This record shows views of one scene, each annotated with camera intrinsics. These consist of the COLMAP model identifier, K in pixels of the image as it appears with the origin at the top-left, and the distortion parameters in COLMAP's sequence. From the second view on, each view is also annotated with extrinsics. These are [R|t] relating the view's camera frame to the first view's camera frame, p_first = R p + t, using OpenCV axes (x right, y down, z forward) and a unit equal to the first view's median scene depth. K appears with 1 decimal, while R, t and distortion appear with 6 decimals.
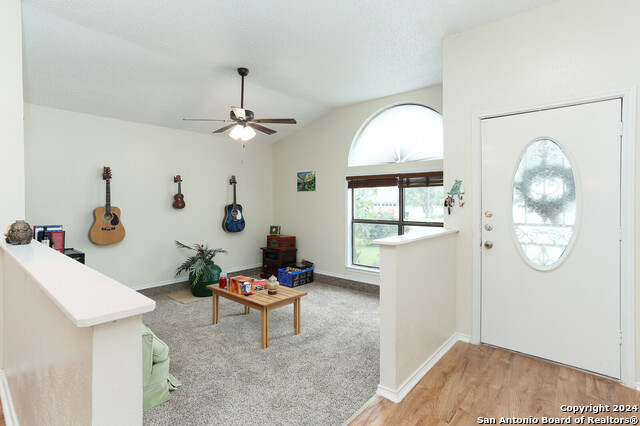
lens RADIAL K [[307.8, 0, 327.4], [0, 307.8, 209.8], [0, 0, 1]] dist [-0.028792, 0.002864]
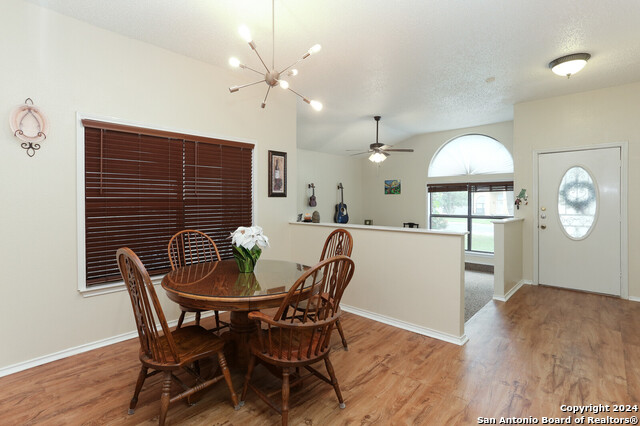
lens RADIAL K [[307.8, 0, 325.0], [0, 307.8, 209.3], [0, 0, 1]] dist [-0.028792, 0.002864]
pose [[0.999096, 0.003698, -0.042347, -0.588460], [-0.003921, 0.999979, -0.005193, 0.027855], [0.042326, 0.005355, 0.999089, -0.711188]]
